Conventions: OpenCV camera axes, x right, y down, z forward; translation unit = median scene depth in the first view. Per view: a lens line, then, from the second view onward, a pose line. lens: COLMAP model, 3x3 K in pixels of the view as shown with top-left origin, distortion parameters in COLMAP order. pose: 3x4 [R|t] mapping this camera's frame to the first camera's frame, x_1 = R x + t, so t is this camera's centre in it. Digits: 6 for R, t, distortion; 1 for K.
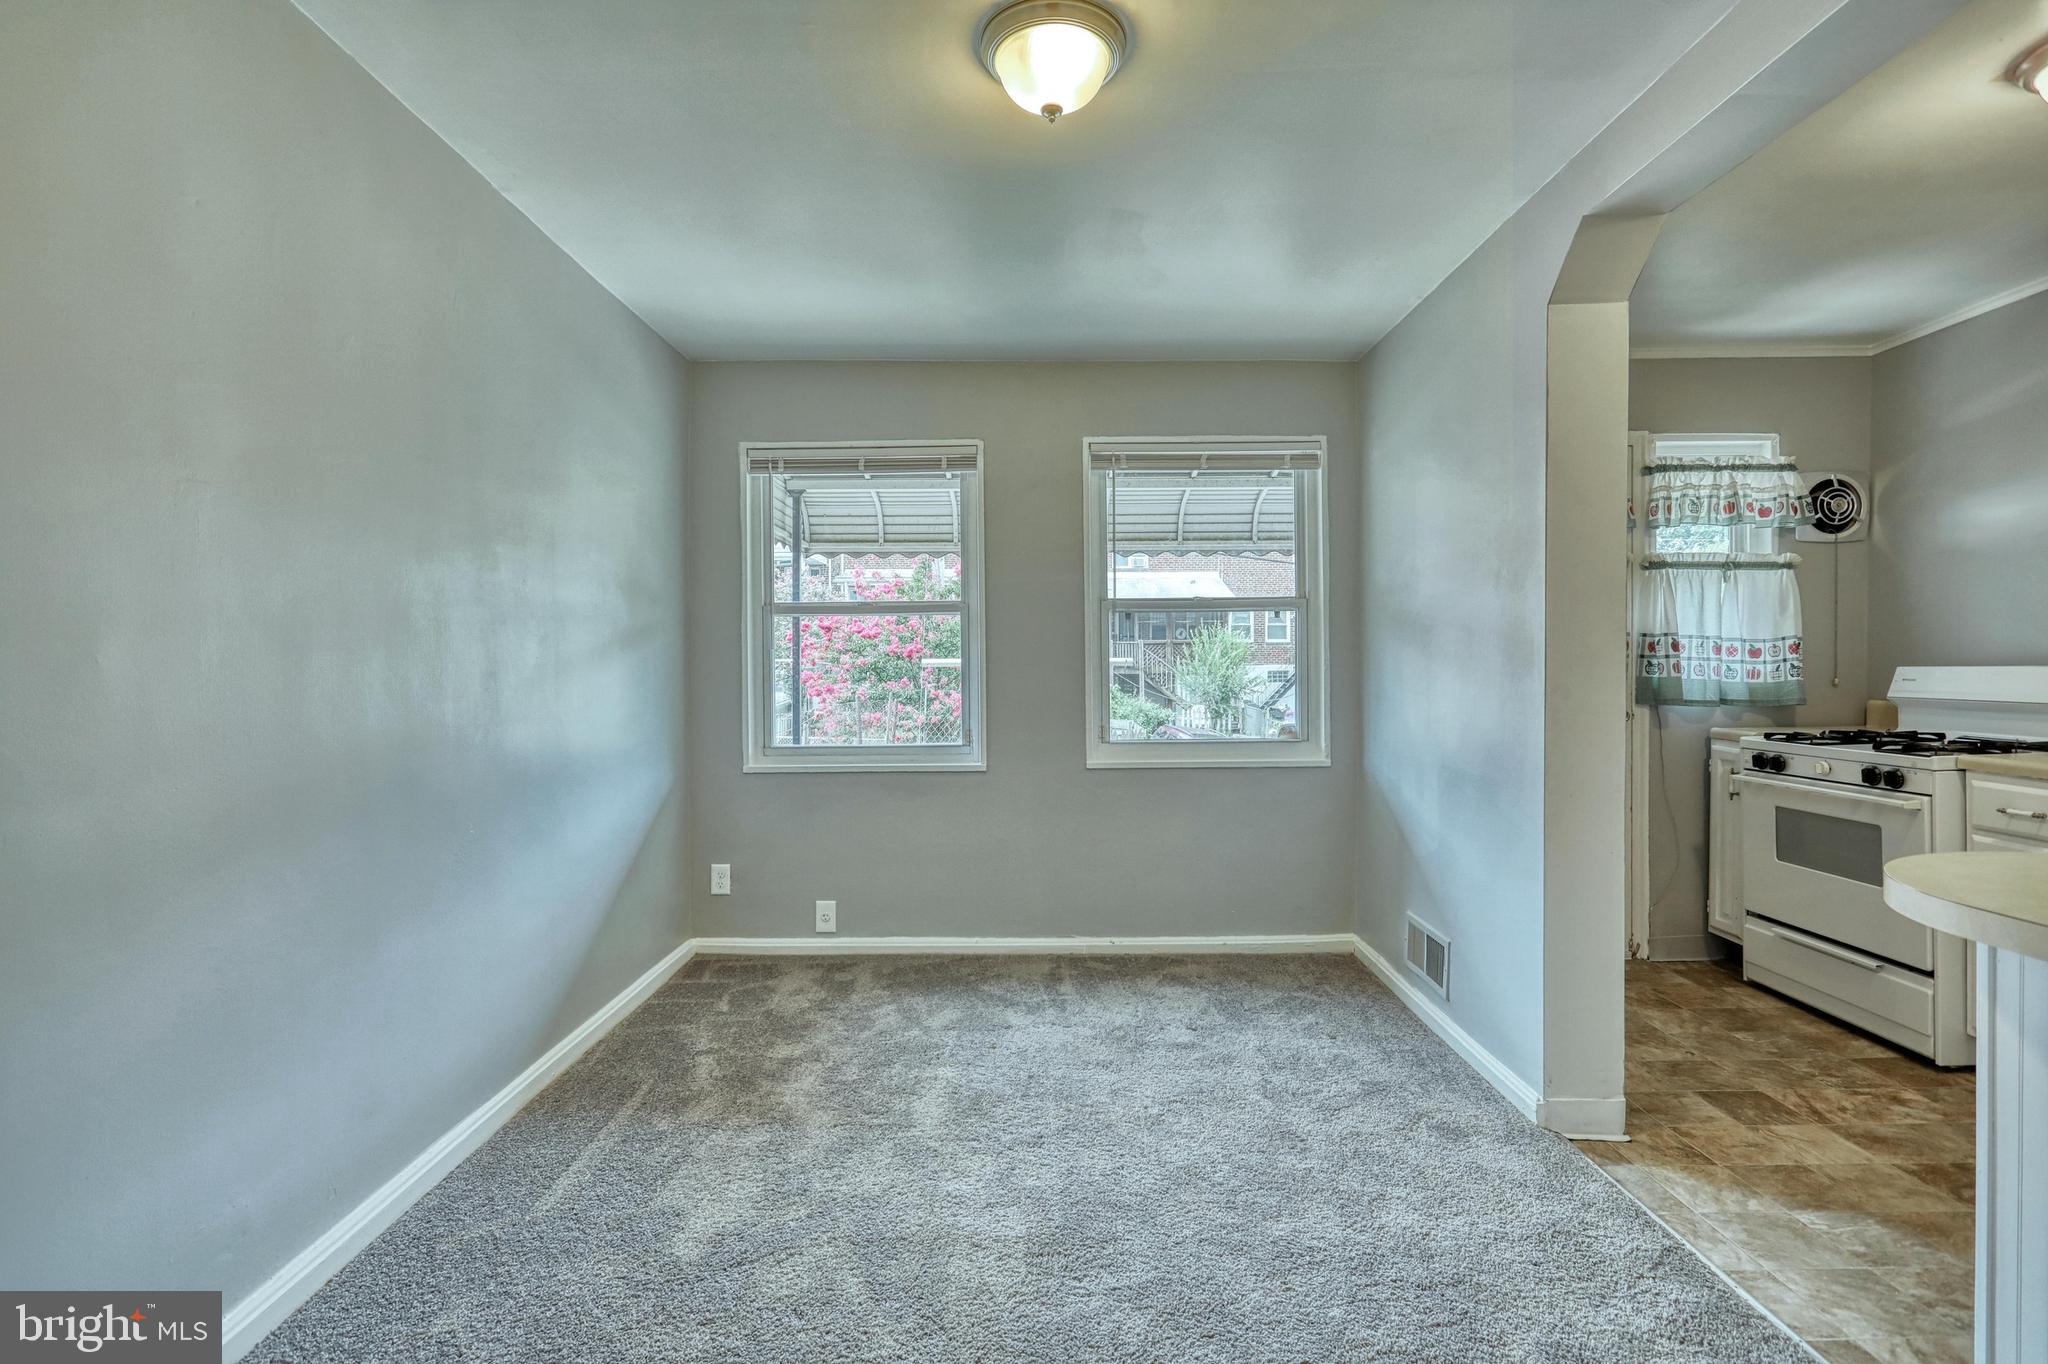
lens RADIAL K [[966.2, 0, 1017.5], [0, 966.2, 671.0], [0, 0, 1]] dist [0.001751, 0.001514]
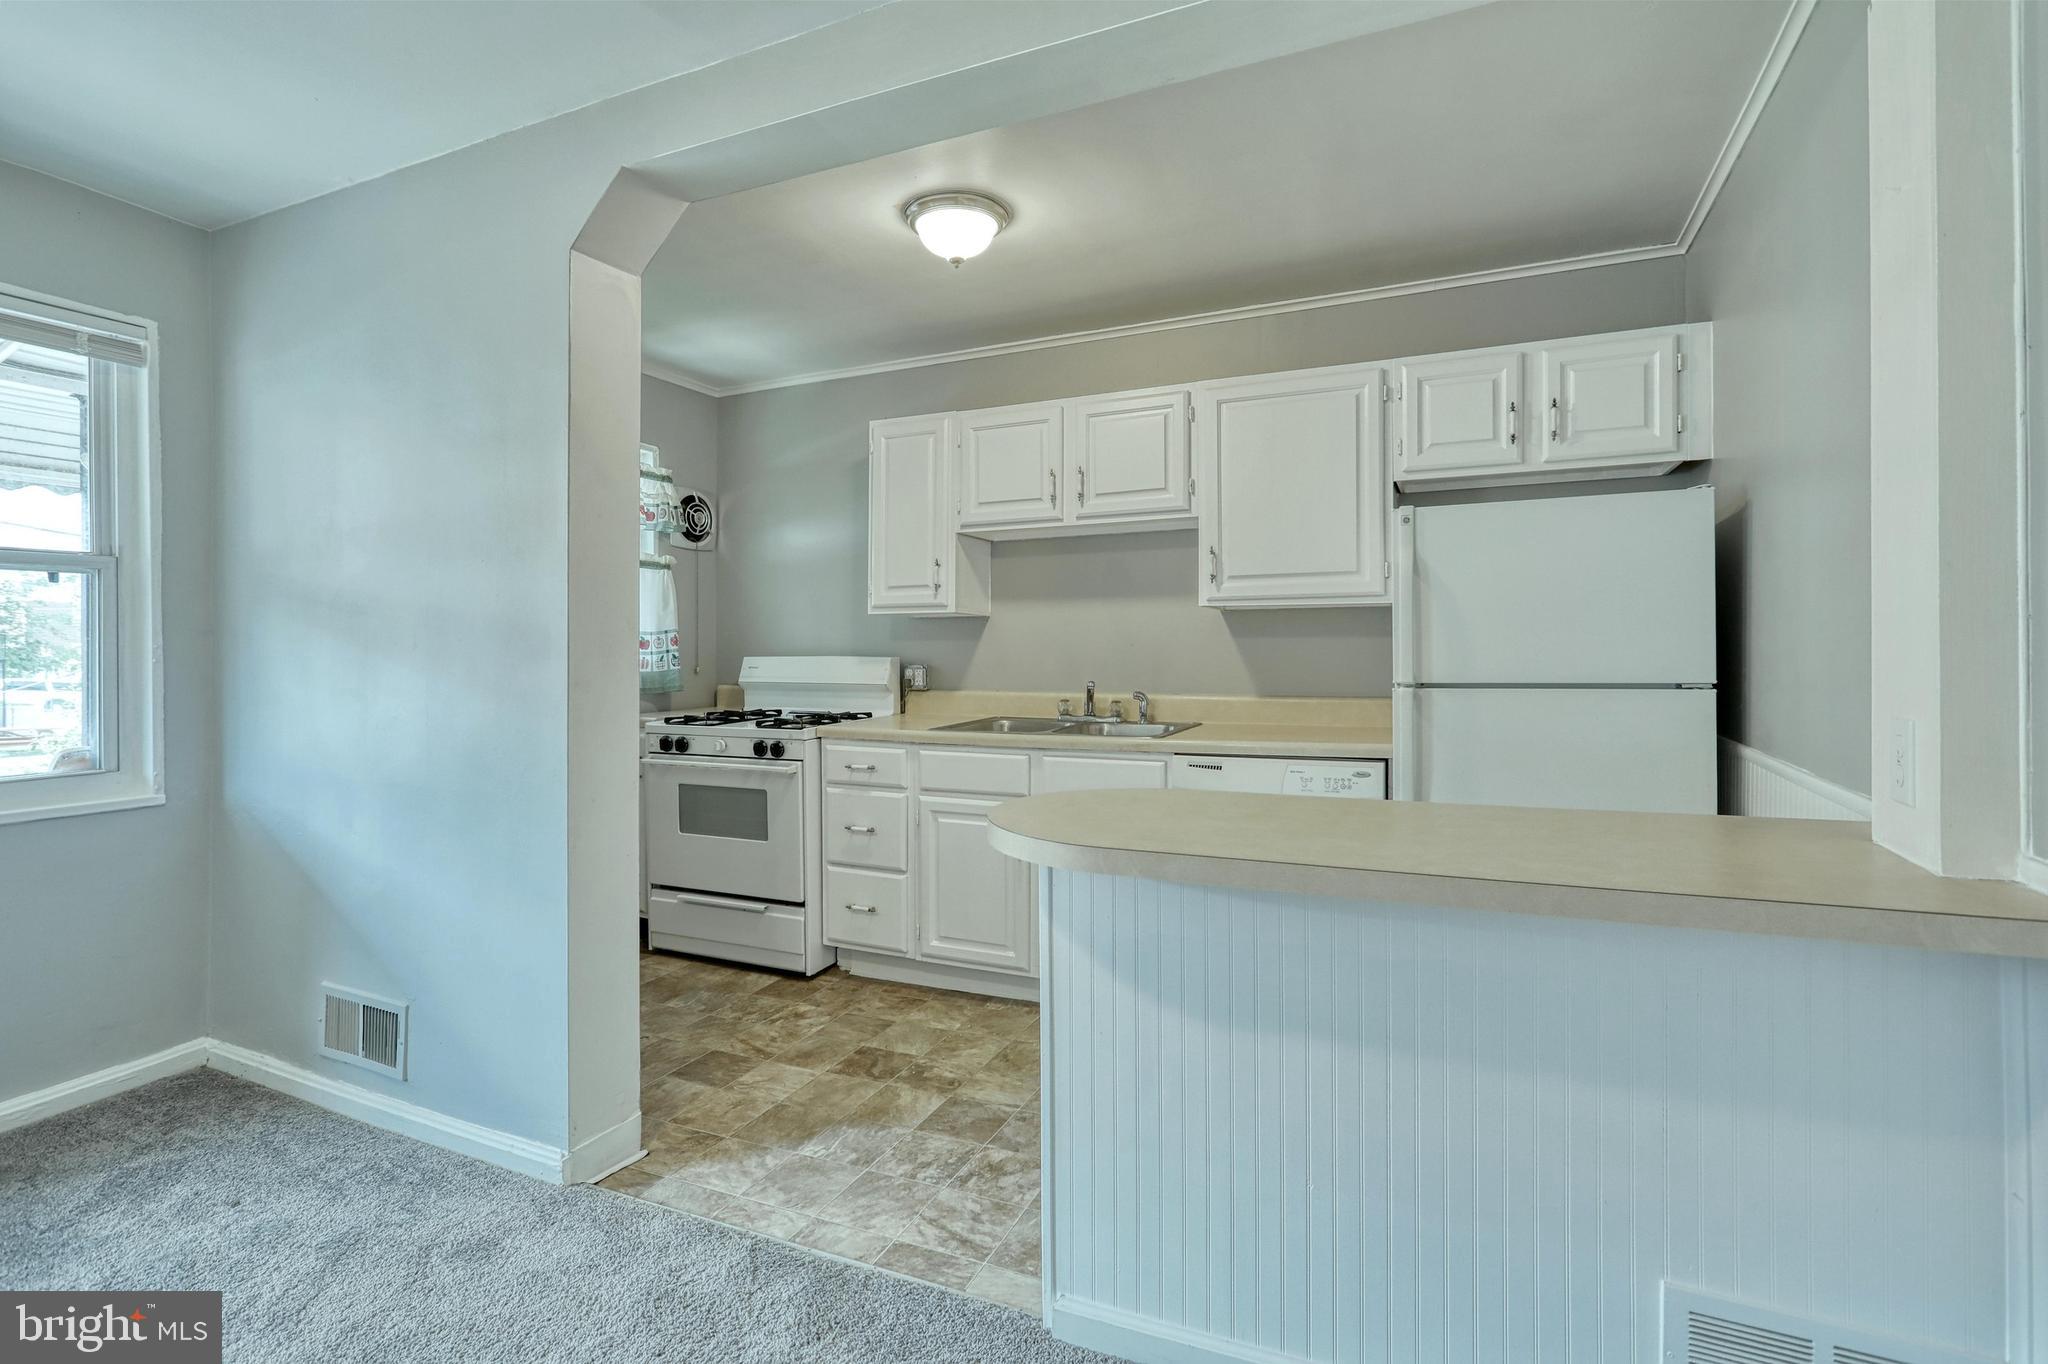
lens RADIAL K [[971.8, 0, 1016.6], [0, 971.8, 647.9], [0, 0, 1]] dist [-0.001154, 0.001017]
pose [[0.408018, 0.006014, 0.912954, -0.083906], [0.007133, 0.999927, -0.009774, -0.001642], [-0.912946, 0.010500, 0.407945, 0.234644]]
